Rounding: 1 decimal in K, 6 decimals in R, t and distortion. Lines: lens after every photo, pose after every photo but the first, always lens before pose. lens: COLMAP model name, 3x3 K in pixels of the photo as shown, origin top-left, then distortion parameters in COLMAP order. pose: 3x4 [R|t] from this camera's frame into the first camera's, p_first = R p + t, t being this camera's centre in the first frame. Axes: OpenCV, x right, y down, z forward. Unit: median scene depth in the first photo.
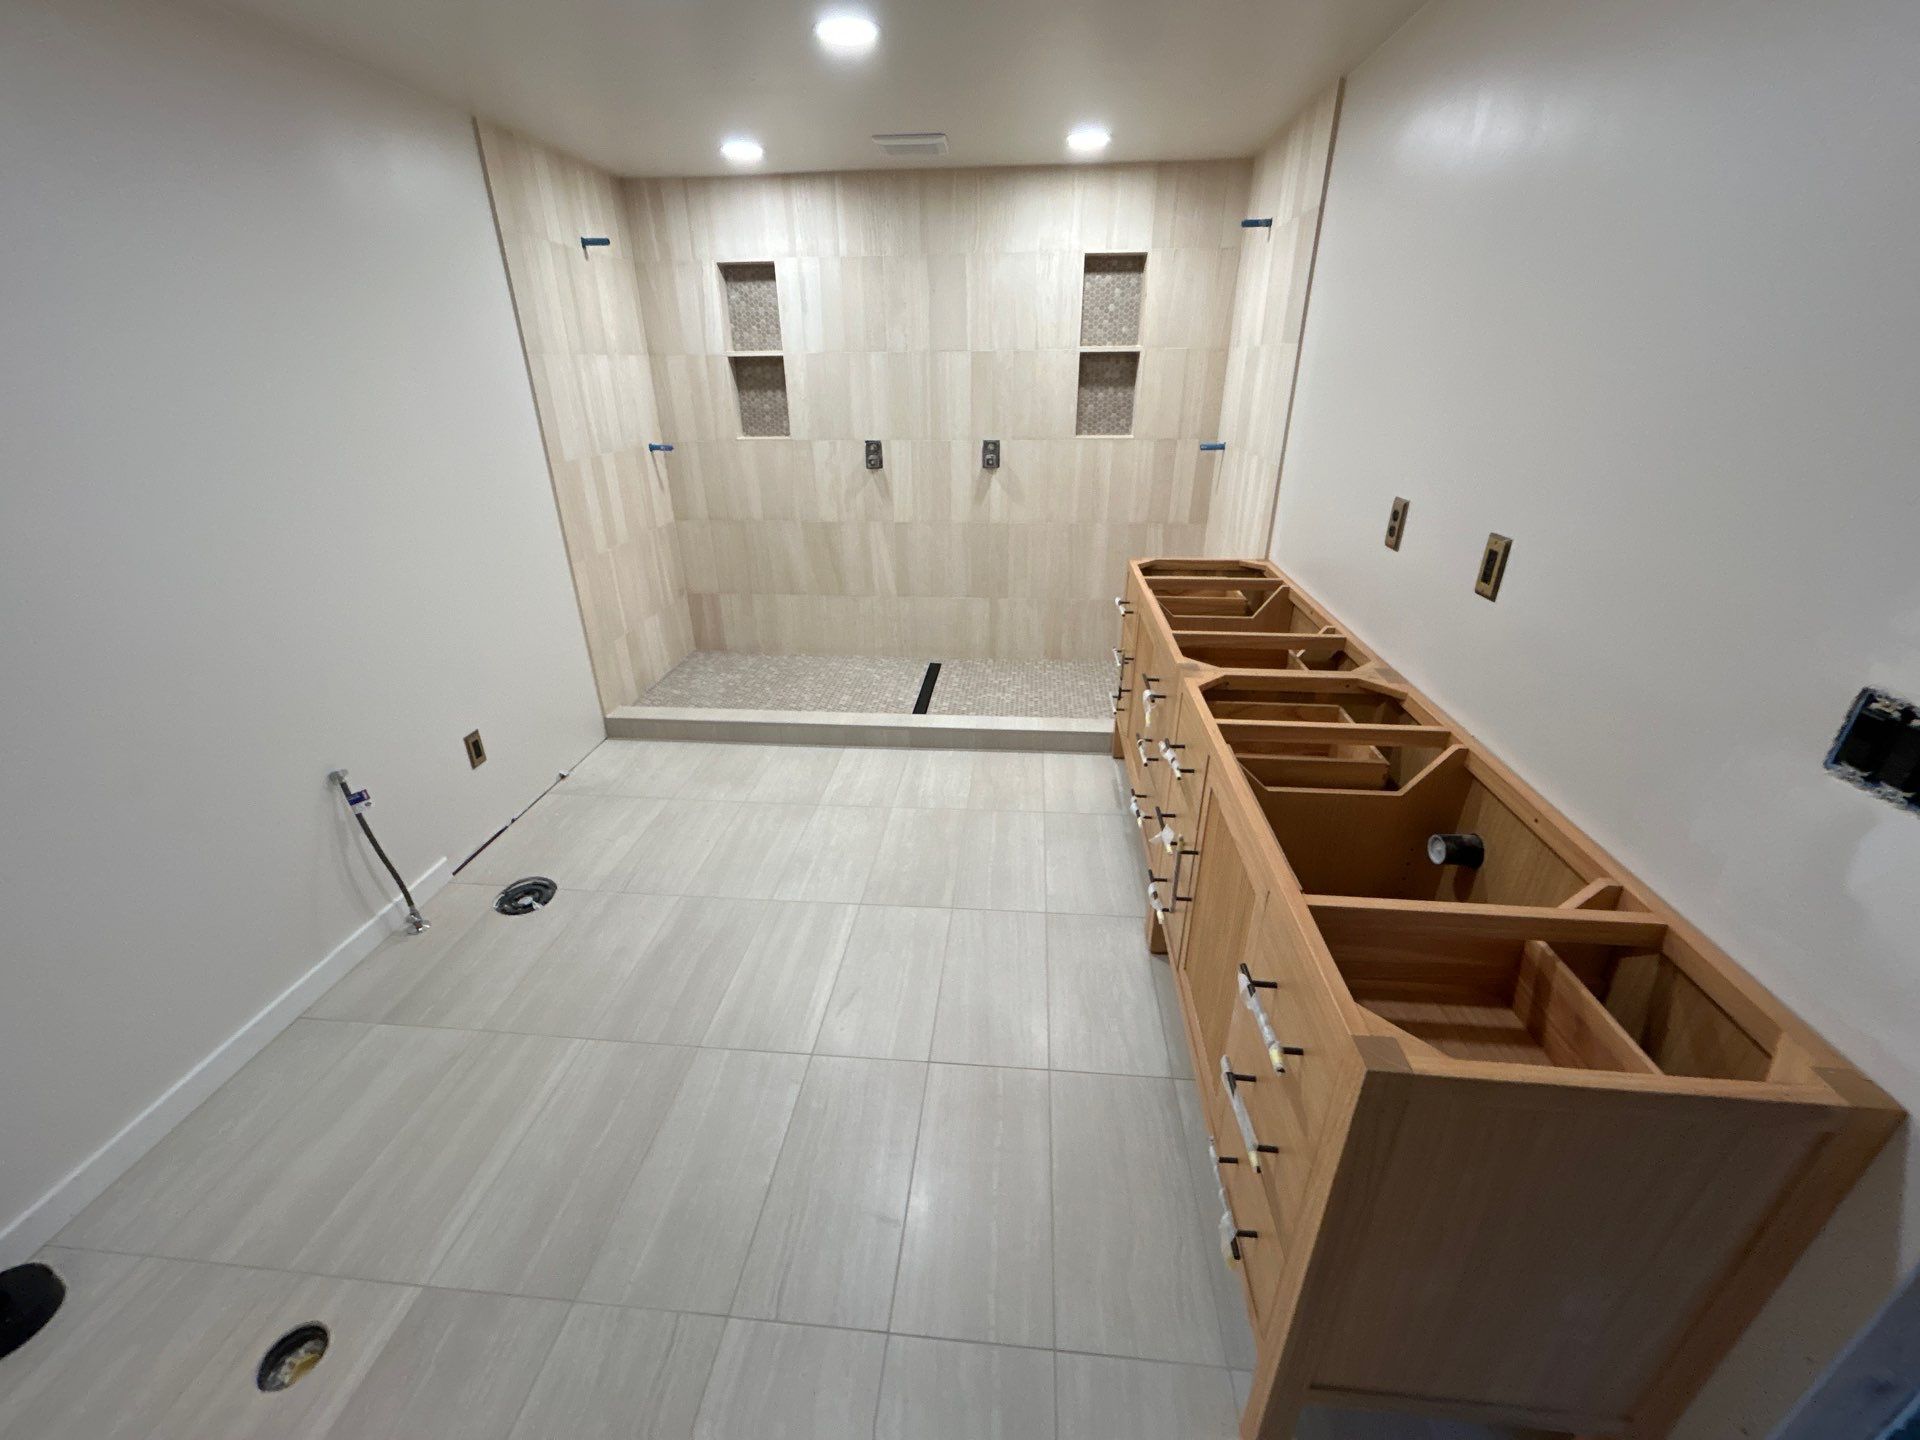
lens RADIAL K [[774.7, 0, 951.7], [0, 774.7, 716.2], [0, 0, 1]] dist [-0.002767, 0.000268]
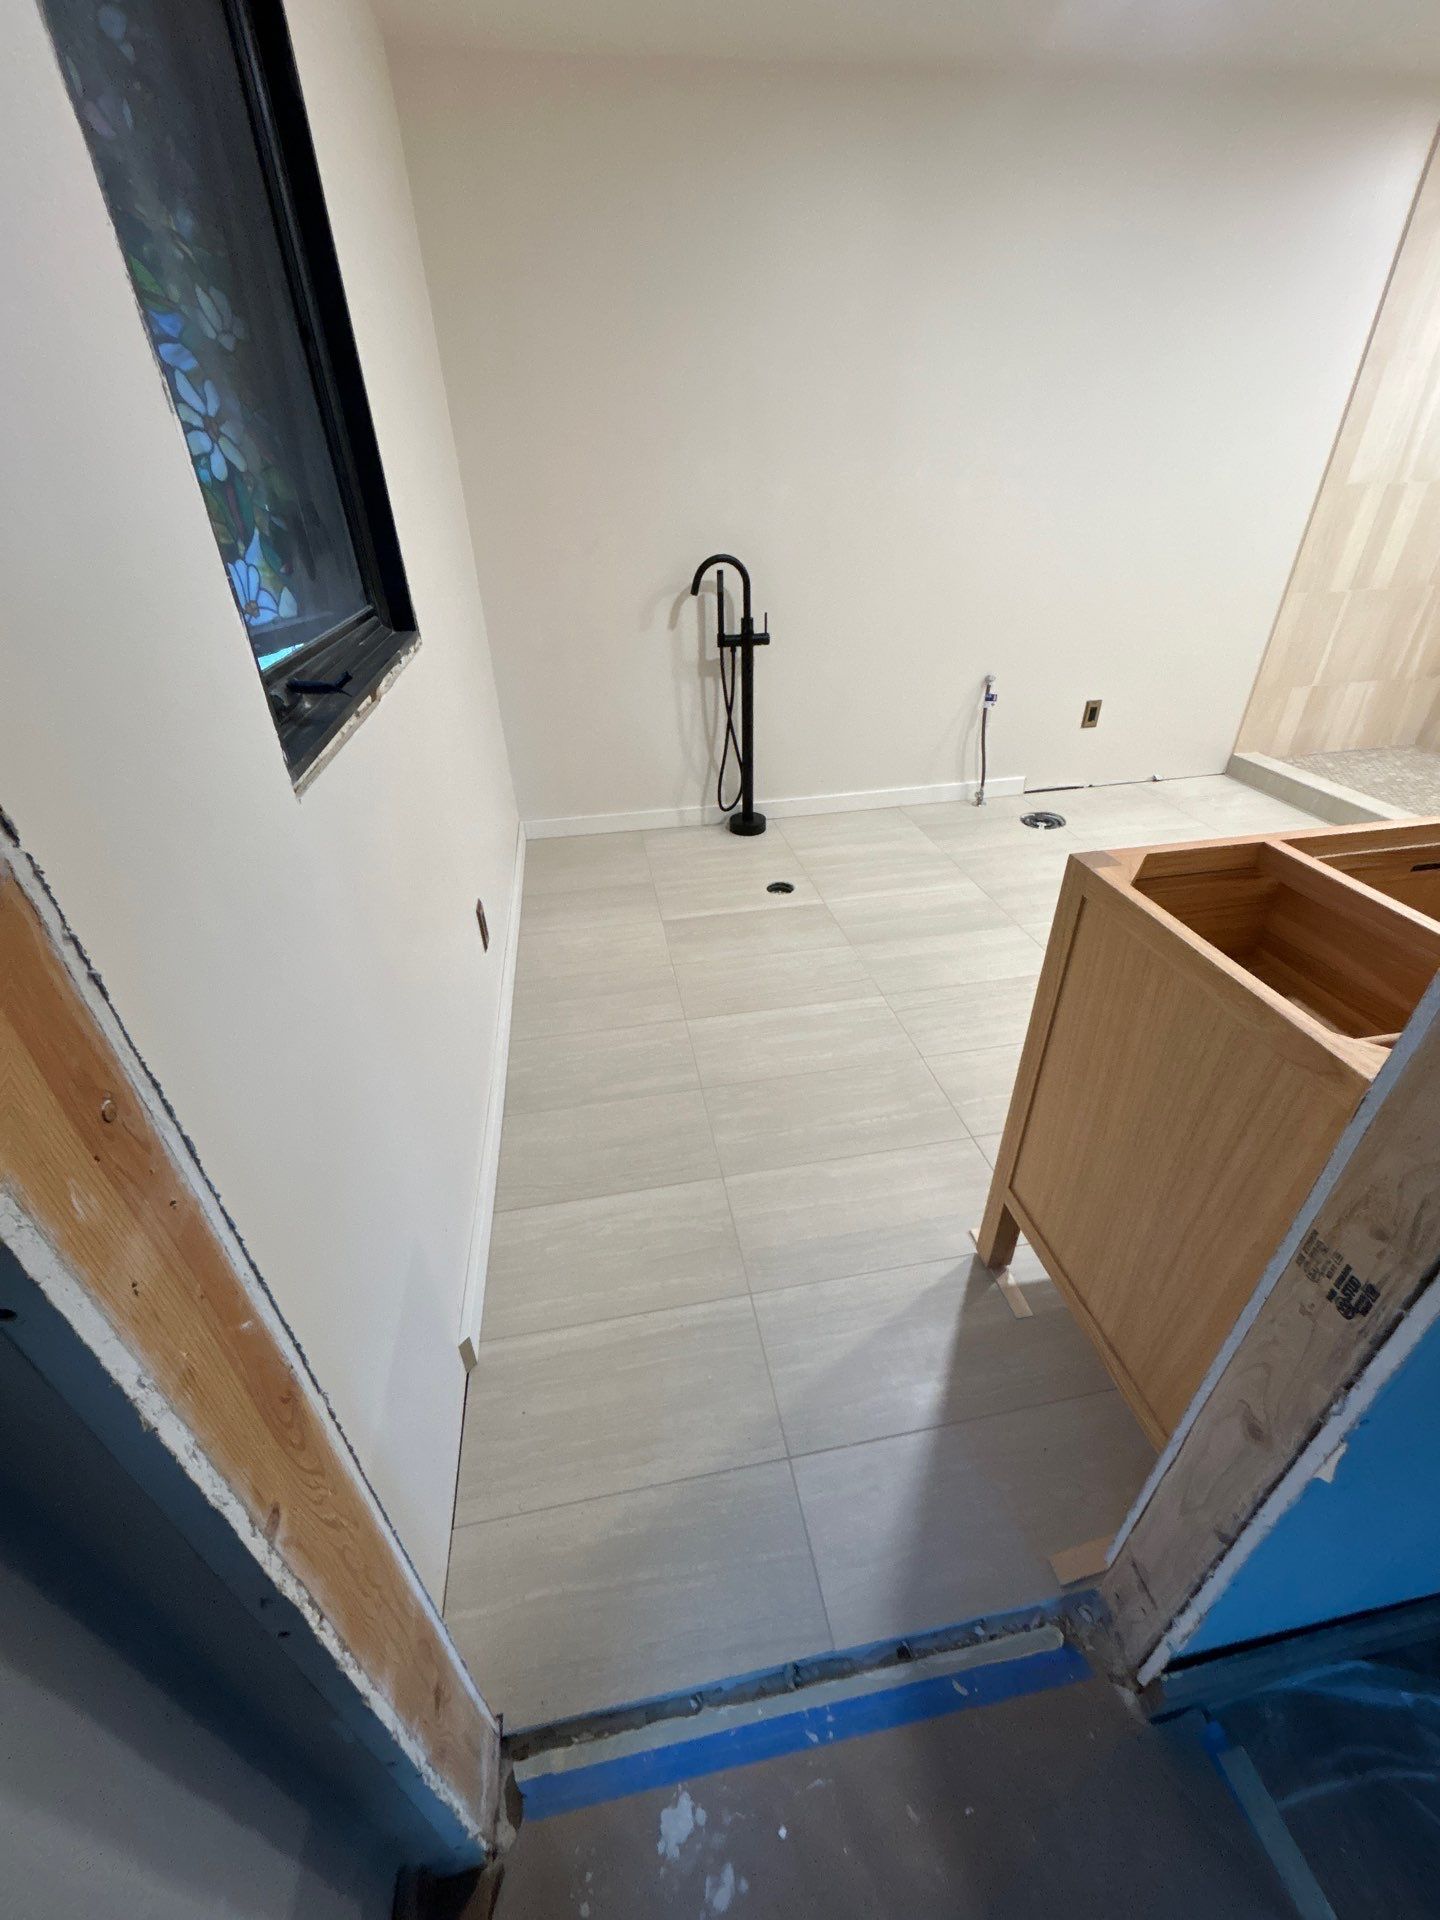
lens RADIAL K [[774.7, 0, 716.6], [0, 774.7, 955.8], [0, 0, 1]] dist [-0.002767, 0.000268]
pose [[0.268761, 0.519341, -0.811205, 0.348310], [-0.381377, 0.830739, 0.405493, 0.069119], [0.884488, 0.200395, 0.421335, -0.006773]]
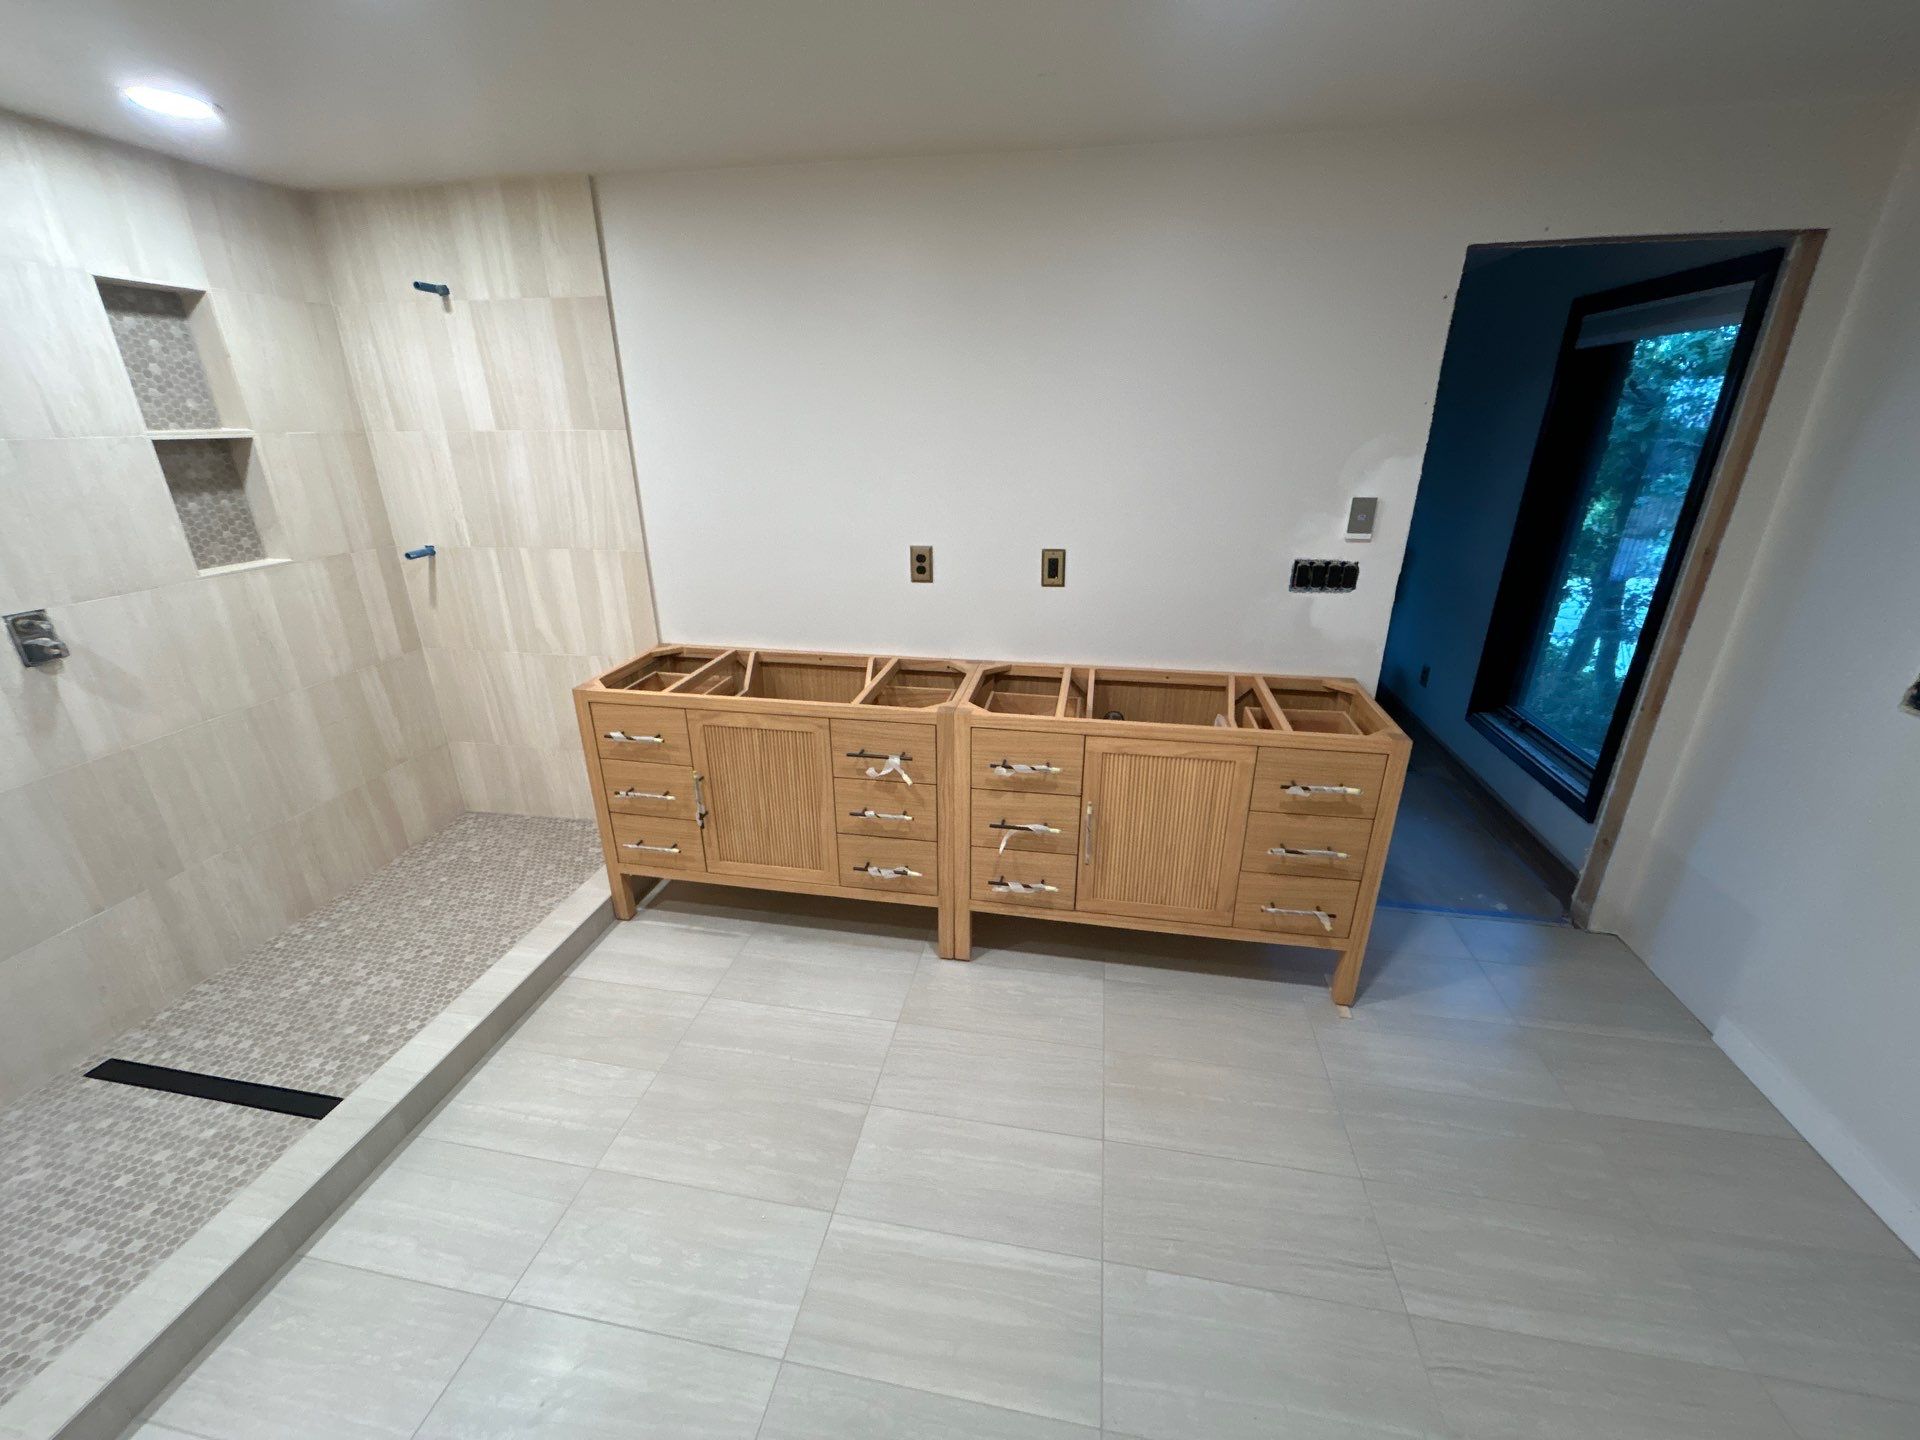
lens RADIAL K [[774.7, 0, 954.5], [0, 774.7, 719.4], [0, 0, 1]] dist [-0.002767, 0.000268]
pose [[0.086407, -0.352582, 0.931783, -0.407267], [0.418660, 0.861541, 0.287179, -0.199605], [-0.904023, 0.365285, 0.222055, 0.393682]]
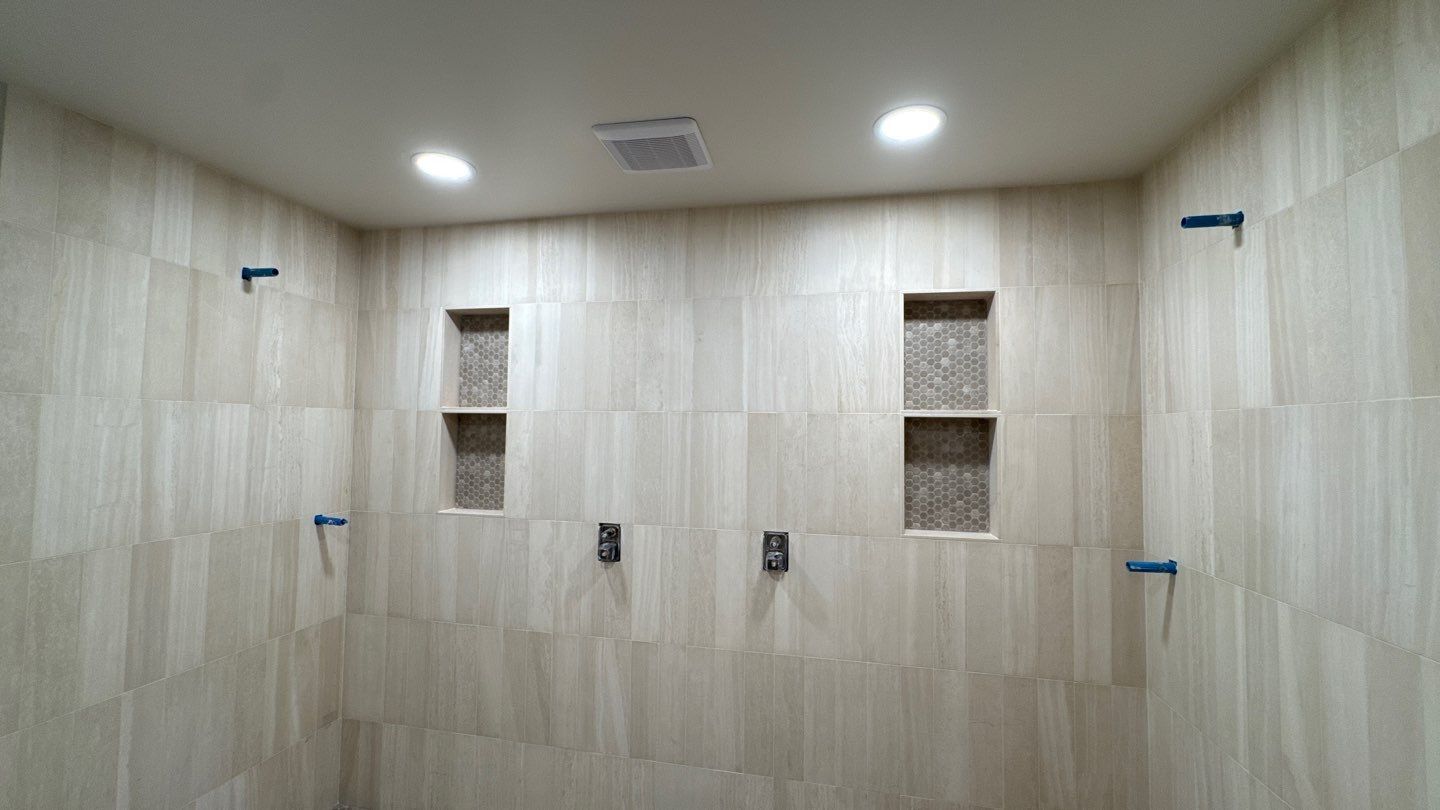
lens RADIAL K [[573.4, 0, 717.1], [0, 573.4, 407.0], [0, 0, 1]] dist [0.000951, 0.000479]
pose [[0.993180, 0.020379, -0.114799, 0.058452], [-0.070445, 0.889456, -0.451559, -0.235747], [0.092906, 0.456566, 0.884825, 0.529131]]
